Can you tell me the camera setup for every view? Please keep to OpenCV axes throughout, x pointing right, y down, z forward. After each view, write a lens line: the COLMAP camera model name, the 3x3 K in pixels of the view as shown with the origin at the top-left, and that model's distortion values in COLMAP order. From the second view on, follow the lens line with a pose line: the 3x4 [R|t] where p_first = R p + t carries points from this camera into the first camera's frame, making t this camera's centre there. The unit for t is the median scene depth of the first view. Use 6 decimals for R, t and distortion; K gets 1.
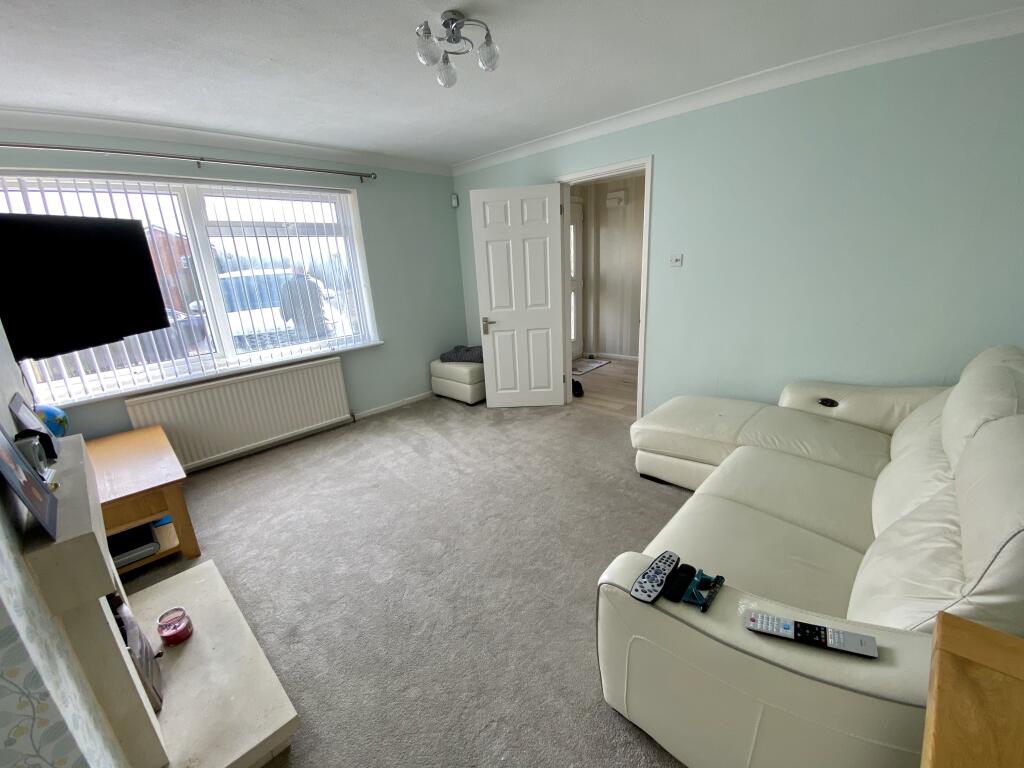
lens RADIAL K [[413.8, 0, 507.9], [0, 413.8, 383.0], [0, 0, 1]] dist [0.000628, -0.011603]
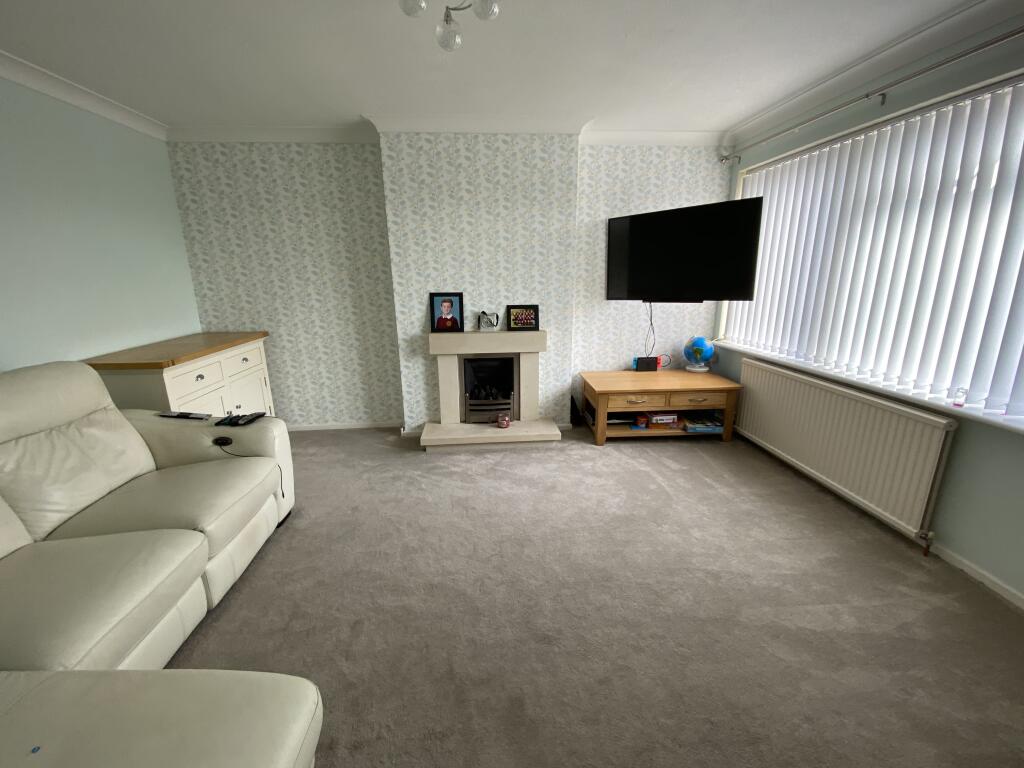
lens RADIAL K [[413.8, 0, 507.9], [0, 413.8, 383.0], [0, 0, 1]] dist [0.000628, -0.011603]
pose [[-0.667552, 0.244280, -0.703351, 0.275101], [-0.163669, 0.873400, 0.458678, -0.242217], [0.726352, 0.421308, -0.543058, 0.868781]]
